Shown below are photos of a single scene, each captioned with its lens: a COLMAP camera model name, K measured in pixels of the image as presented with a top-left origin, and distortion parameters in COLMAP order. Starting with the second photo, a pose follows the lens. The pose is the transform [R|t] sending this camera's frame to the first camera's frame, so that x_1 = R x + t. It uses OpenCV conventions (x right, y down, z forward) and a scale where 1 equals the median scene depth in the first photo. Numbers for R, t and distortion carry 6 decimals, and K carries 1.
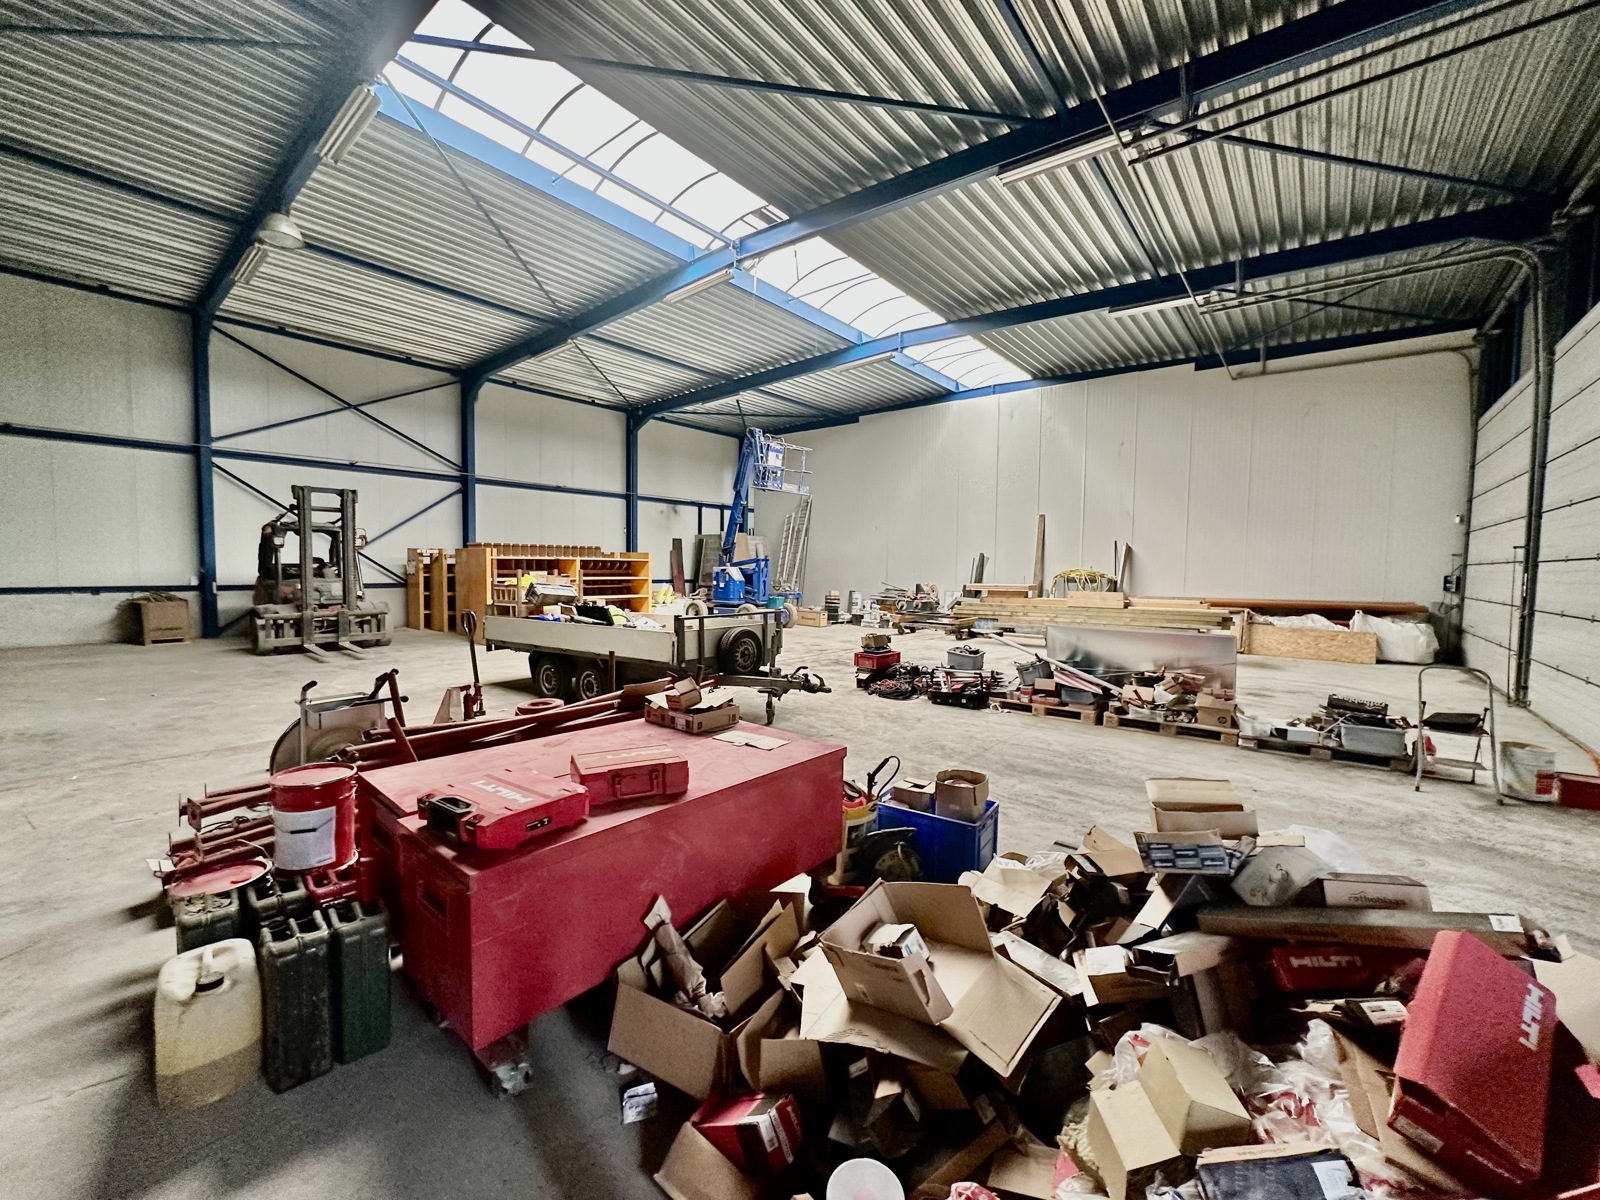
lens RADIAL K [[637.6, 0, 800.0], [0, 637.6, 600.0], [0, 0, 1]] dist [-0.000413, -0.000239]
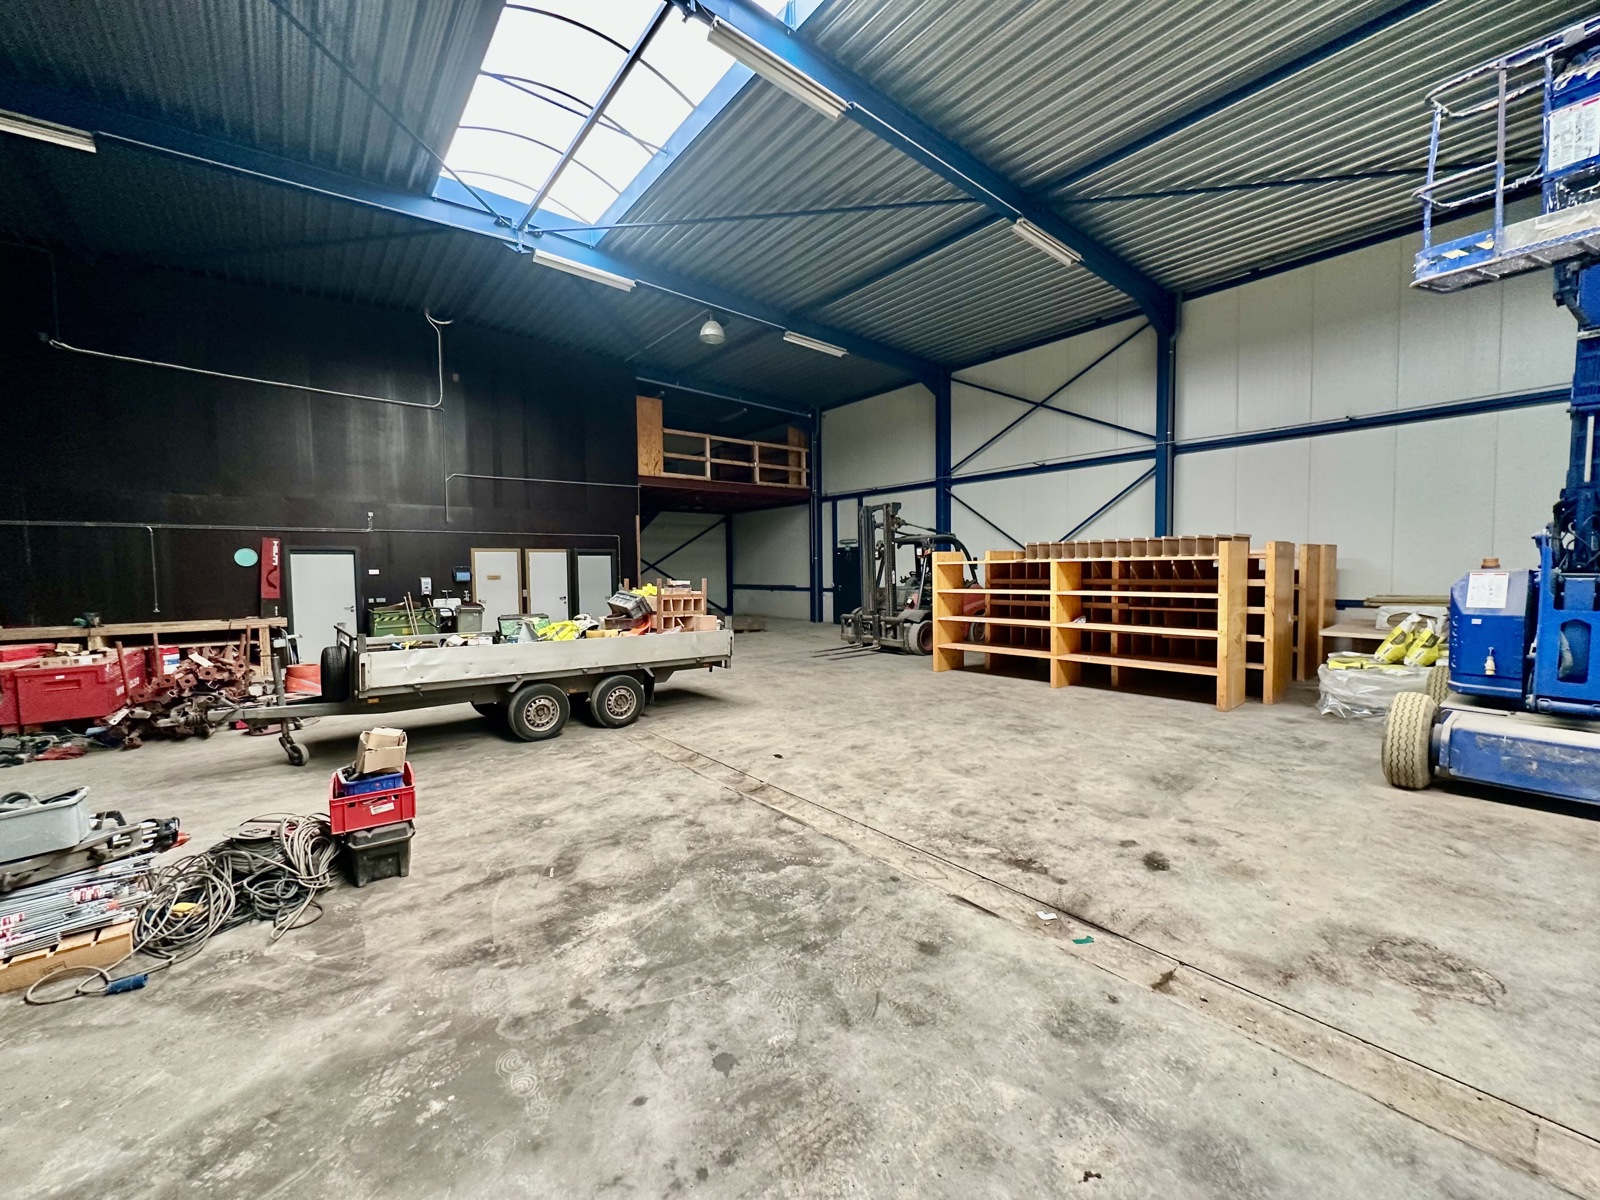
lens RADIAL K [[637.6, 0, 800.0], [0, 637.6, 600.0], [0, 0, 1]] dist [-0.000413, -0.000239]
pose [[-0.144027, 0.038833, -0.988812, 0.337272], [-0.042772, 0.998052, 0.045426, -0.045808], [0.988649, 0.048836, -0.142085, 0.895666]]
